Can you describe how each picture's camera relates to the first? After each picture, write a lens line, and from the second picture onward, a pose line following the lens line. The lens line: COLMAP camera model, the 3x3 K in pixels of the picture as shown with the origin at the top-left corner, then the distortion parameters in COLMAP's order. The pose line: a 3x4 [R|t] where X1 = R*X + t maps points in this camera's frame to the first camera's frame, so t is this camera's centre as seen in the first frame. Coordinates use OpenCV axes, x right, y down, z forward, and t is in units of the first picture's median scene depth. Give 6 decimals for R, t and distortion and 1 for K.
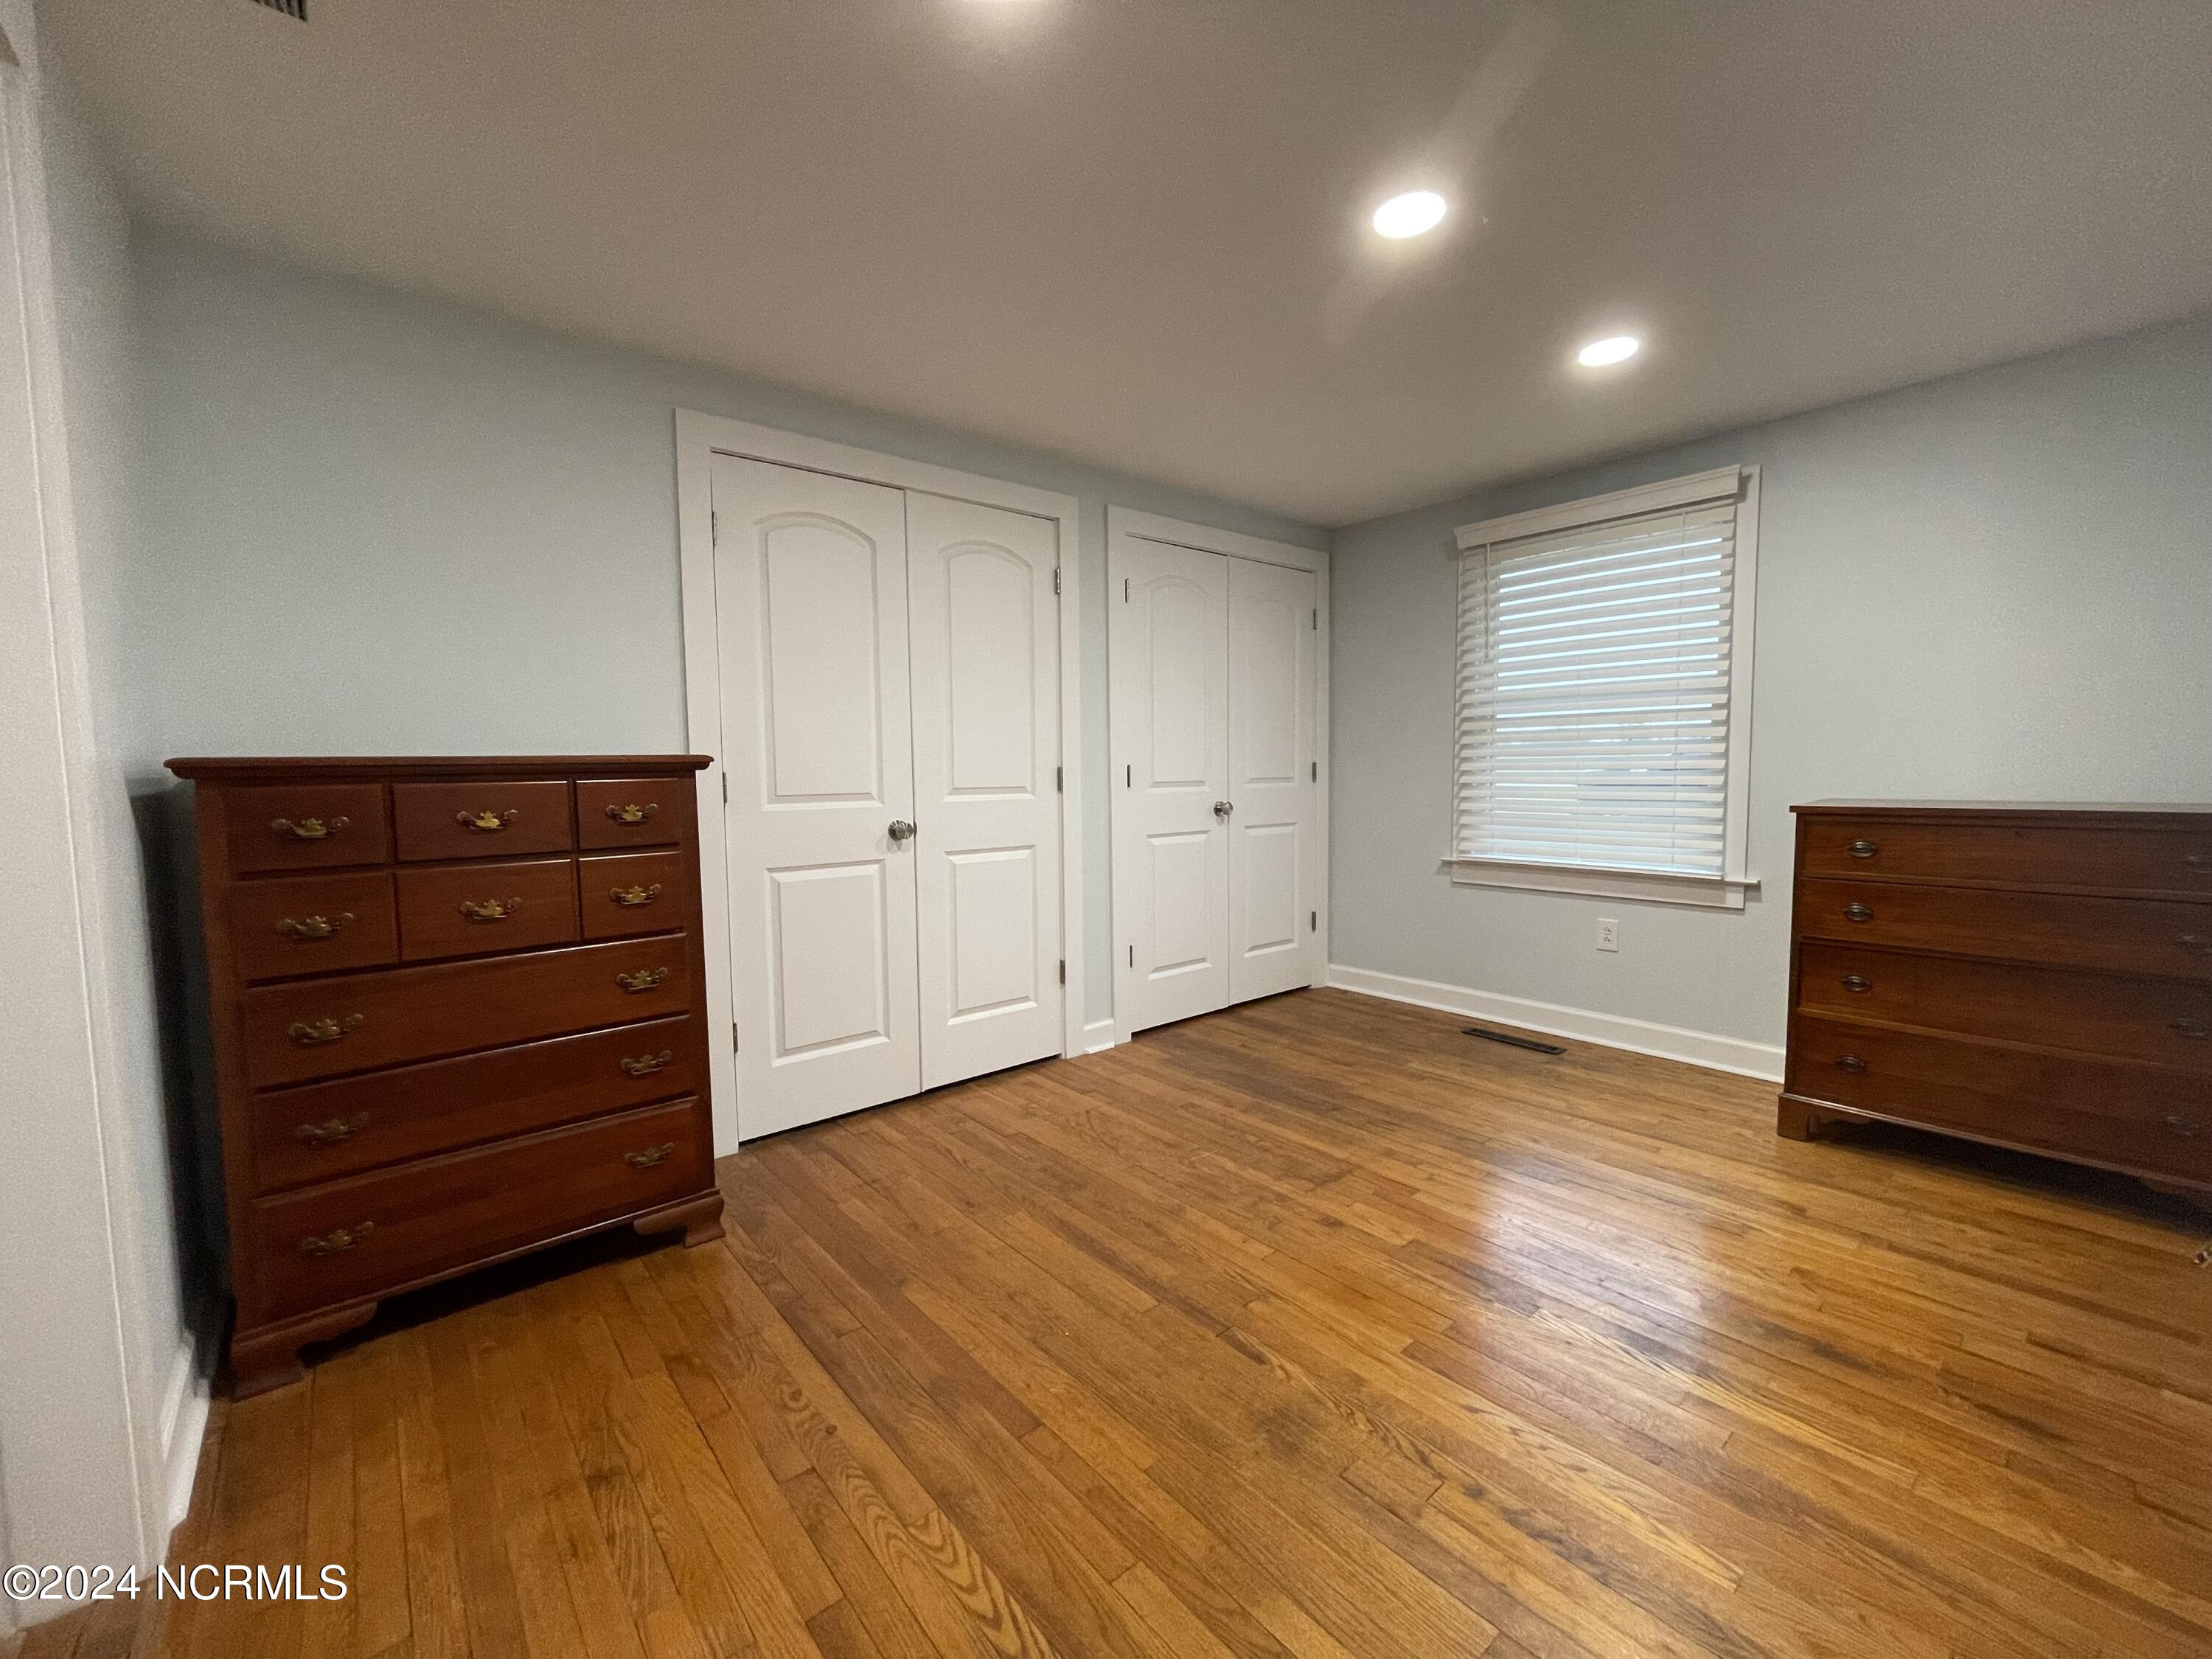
lens RADIAL K [[898.6, 0, 1091.1], [0, 898.6, 826.5], [0, 0, 1]] dist [0.000844, -0.000015]
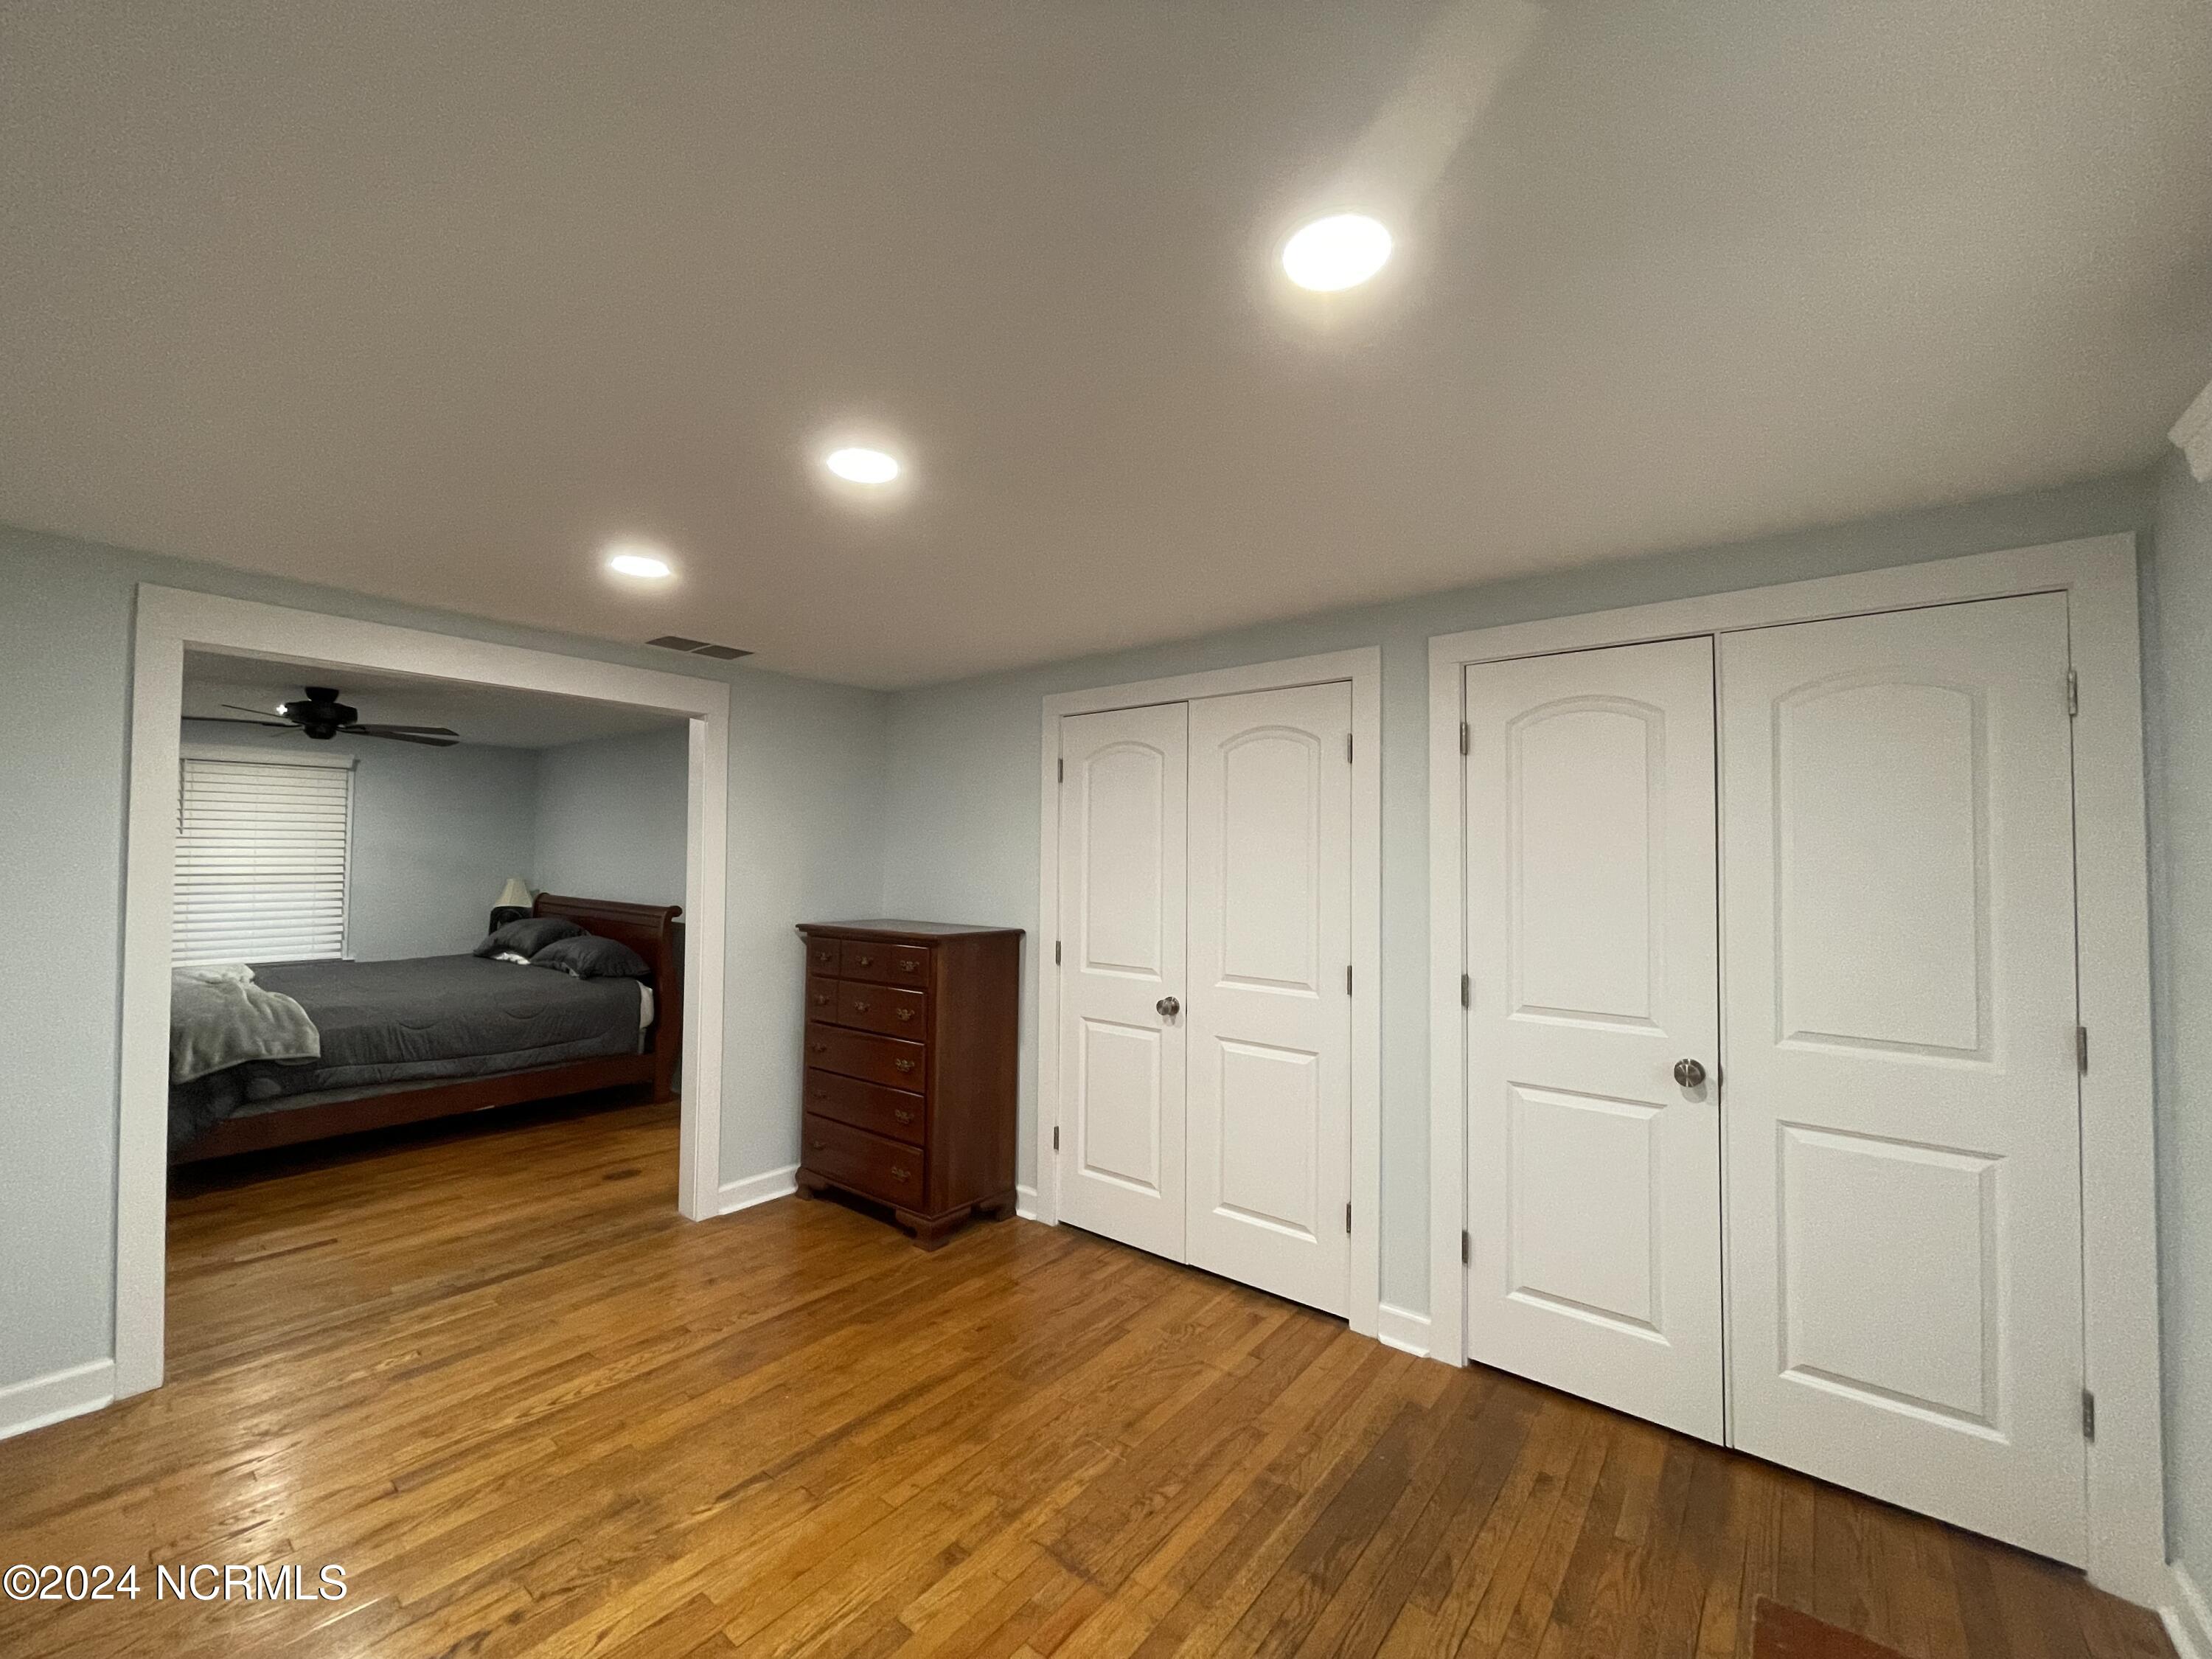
lens RADIAL K [[898.6, 0, 1091.1], [0, 898.6, 826.5], [0, 0, 1]] dist [0.000844, -0.000015]
pose [[0.197179, -0.020553, -0.980152, 0.852957], [-0.080017, 0.996107, -0.036985, -0.167409], [0.977097, 0.085721, 0.194767, 0.676293]]
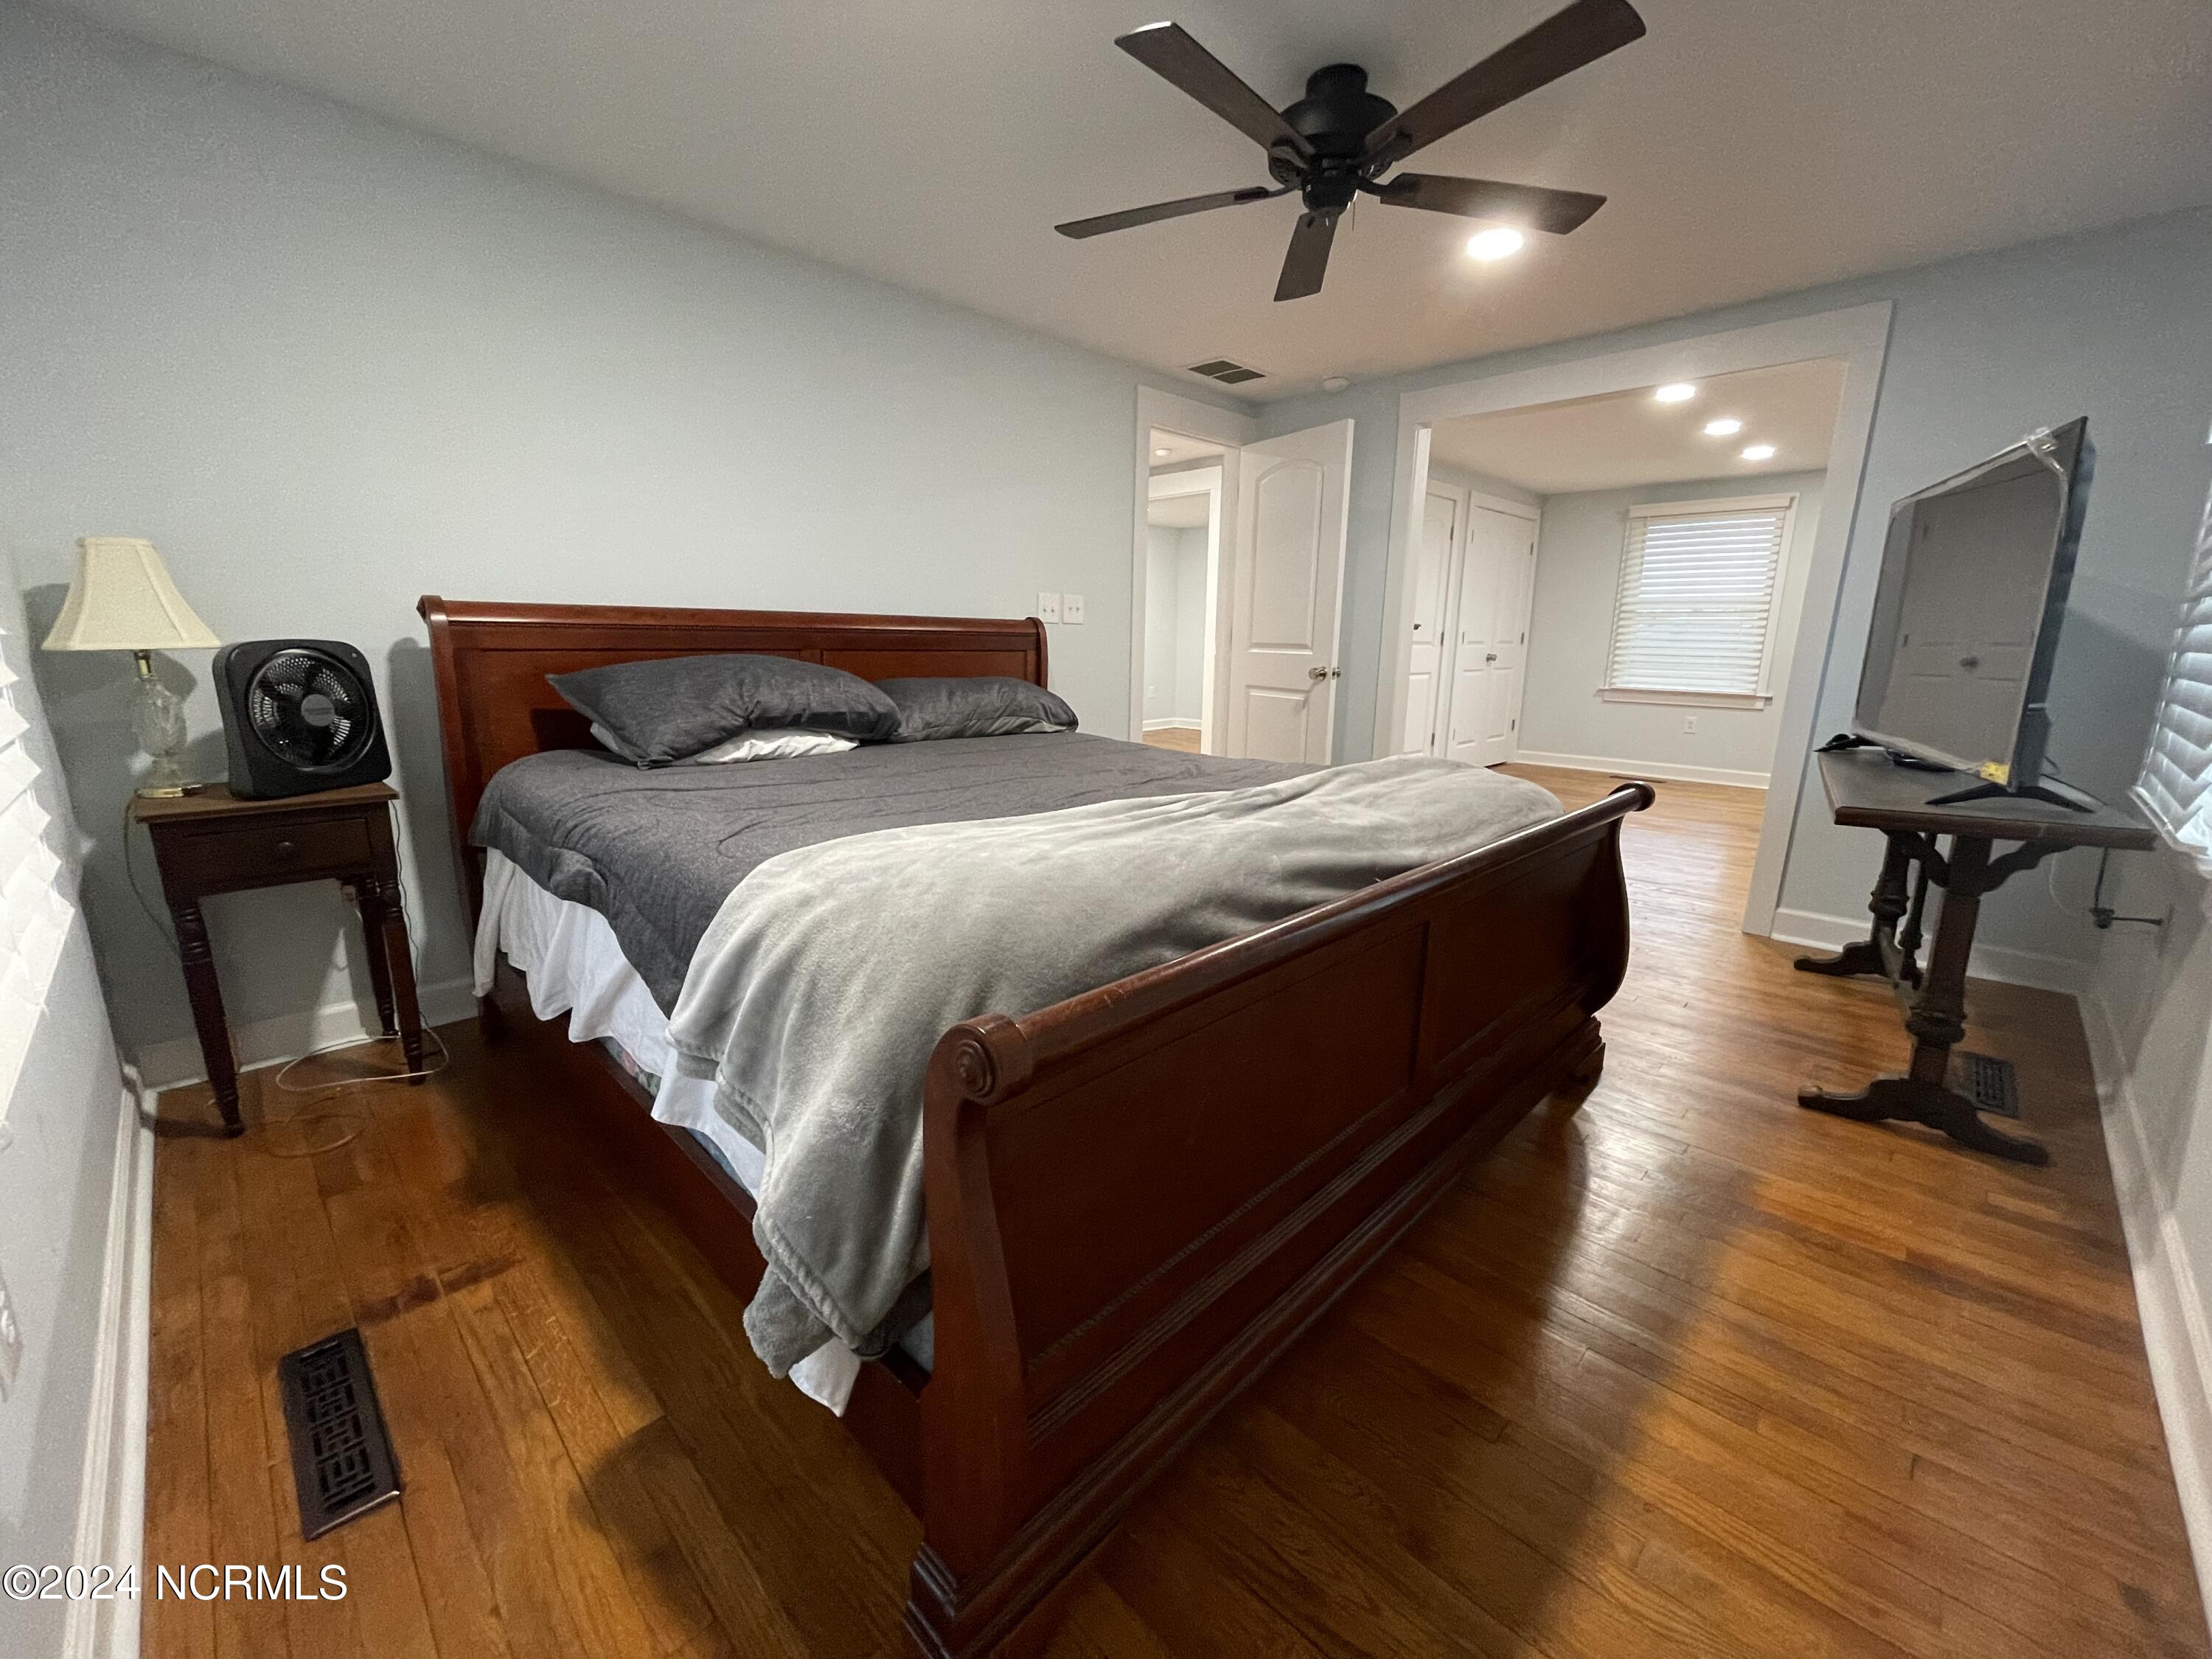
lens RADIAL K [[898.6, 0, 1091.1], [0, 898.6, 826.5], [0, 0, 1]] dist [0.000844, -0.000015]
pose [[0.994665, 0.000674, 0.103154, -1.311549], [-0.015734, 0.989269, 0.145256, 0.102814], [-0.101949, -0.146104, 0.984002, -1.181330]]
